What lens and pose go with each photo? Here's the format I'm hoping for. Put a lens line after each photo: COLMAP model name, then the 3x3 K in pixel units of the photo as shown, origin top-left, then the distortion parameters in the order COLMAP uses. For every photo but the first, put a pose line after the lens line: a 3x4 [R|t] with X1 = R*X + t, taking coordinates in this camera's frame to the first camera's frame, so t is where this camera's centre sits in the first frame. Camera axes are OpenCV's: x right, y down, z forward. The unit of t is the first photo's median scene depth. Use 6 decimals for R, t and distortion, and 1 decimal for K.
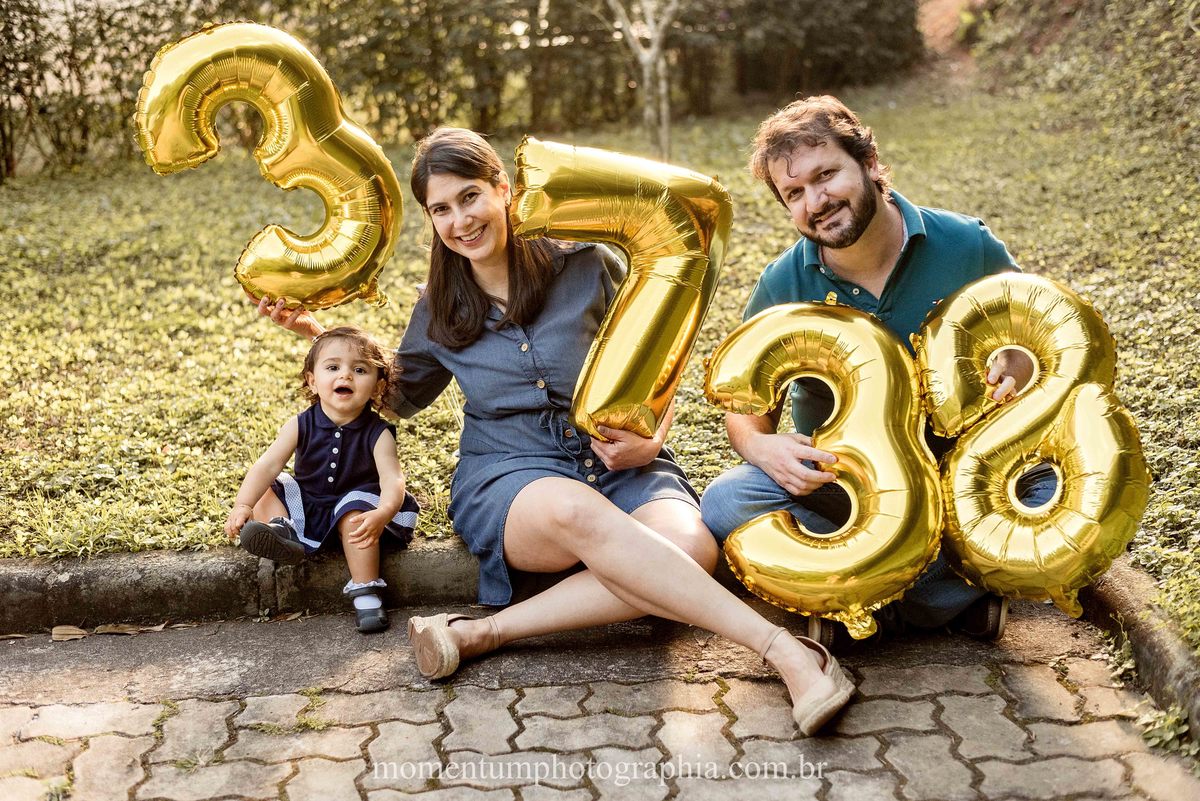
lens RADIAL K [[1767.4, 0, 600.0], [0, 1767.4, 400.5], [0, 0, 1]] dist [0.007732, -0.030922]
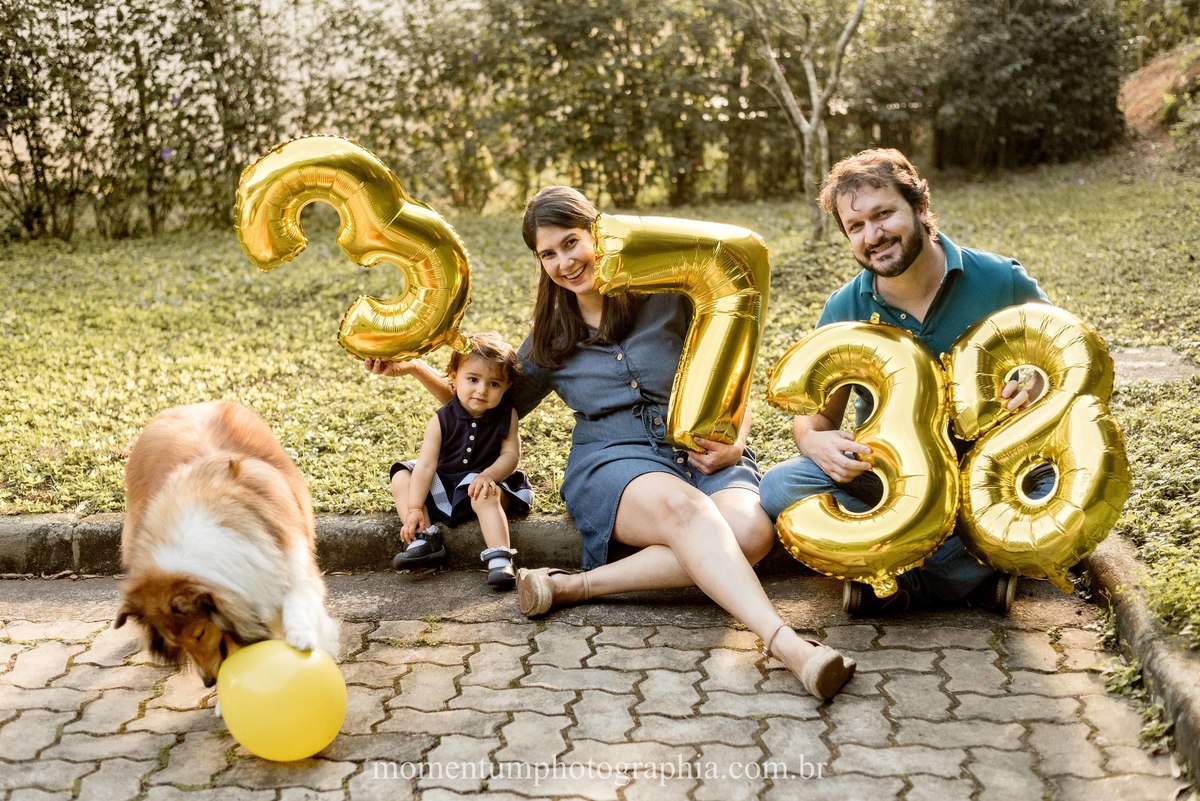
lens RADIAL K [[1730.2, 0, 600.0], [0, 1730.2, 400.5], [0, 0, 1]] dist [0.004334, 0.023094]
pose [[0.991979, 0.035129, -0.121424, 0.081284], [-0.039691, 0.998586, -0.035361, 0.041649], [0.120010, 0.039897, 0.991971, -0.167752]]
